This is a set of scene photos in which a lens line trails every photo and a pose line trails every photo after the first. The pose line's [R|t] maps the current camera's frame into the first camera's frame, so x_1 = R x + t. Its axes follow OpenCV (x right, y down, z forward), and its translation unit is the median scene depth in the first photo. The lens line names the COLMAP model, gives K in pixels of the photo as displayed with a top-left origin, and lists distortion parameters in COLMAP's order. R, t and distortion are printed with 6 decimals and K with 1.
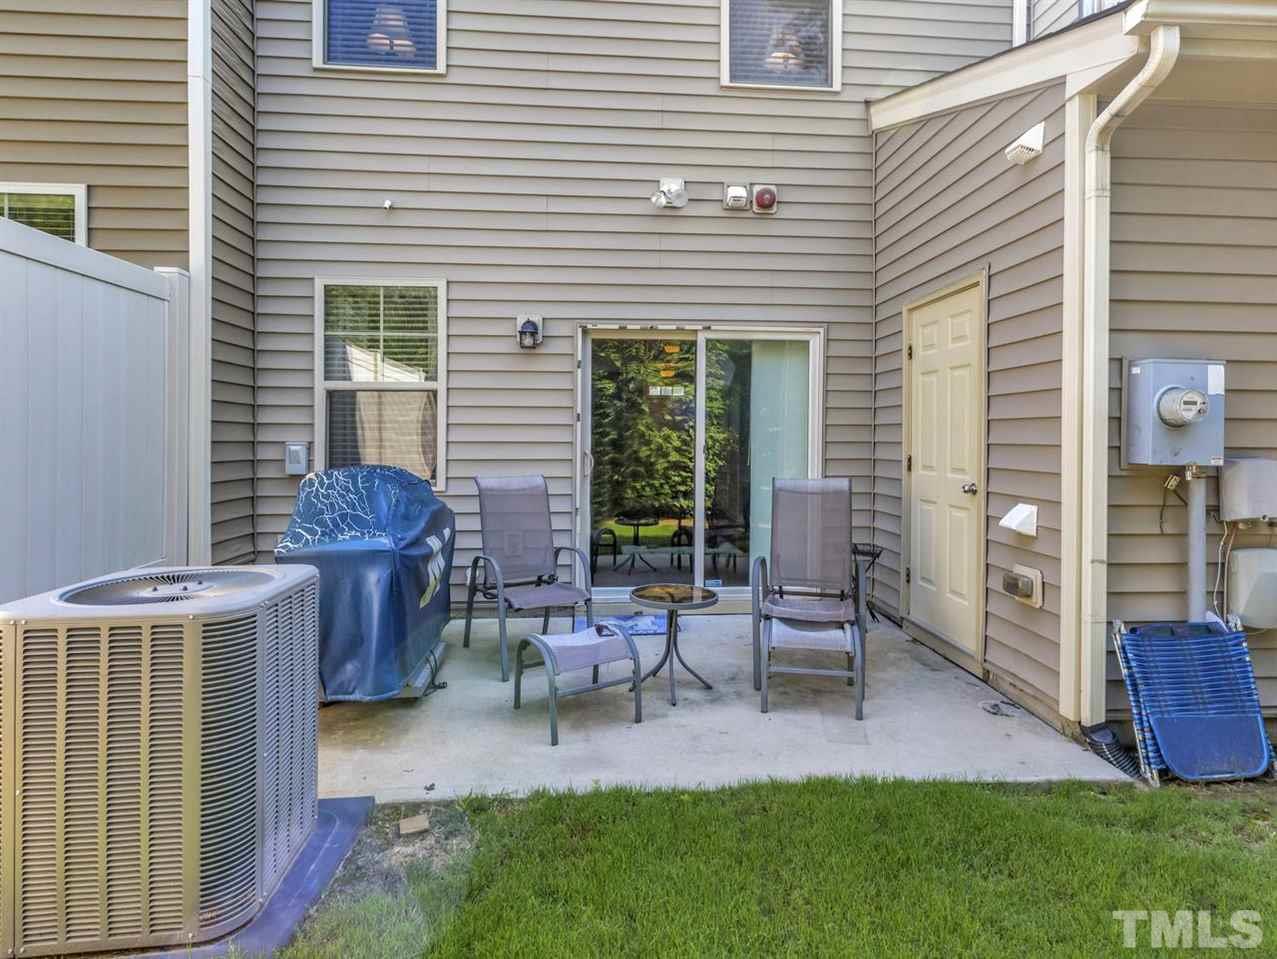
lens RADIAL K [[644.9, 0, 649.0], [0, 644.9, 440.3], [0, 0, 1]] dist [-0.001377, 0.000193]
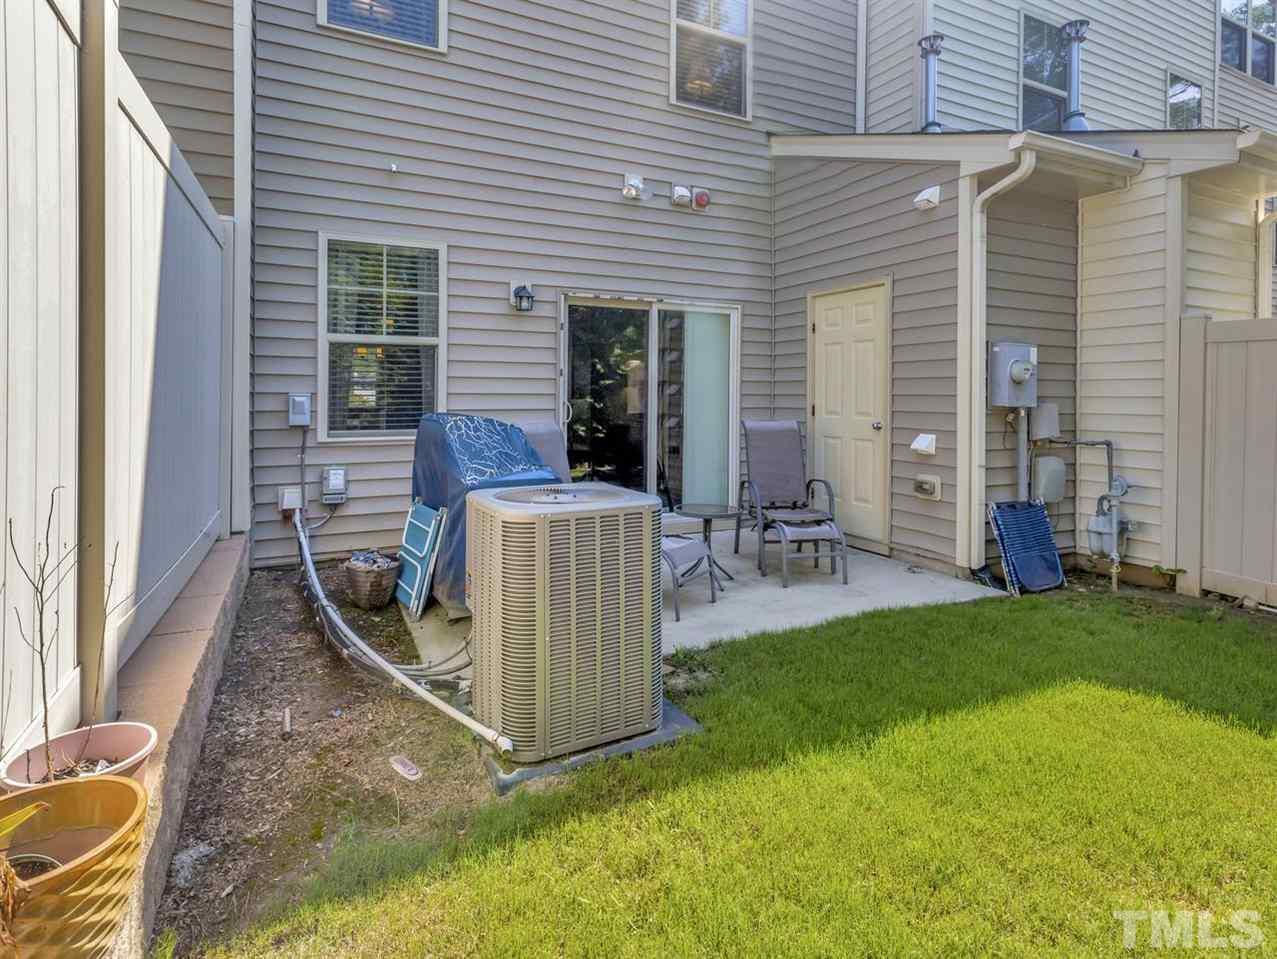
lens RADIAL K [[644.9, 0, 614.1], [0, 644.9, 396.1], [0, 0, 1]] dist [-0.001377, 0.000193]
pose [[0.936515, 0.001582, 0.350625, -0.544686], [-0.000895, 0.999997, -0.002122, 0.011582], [-0.350627, 0.001674, 0.936514, -0.142636]]
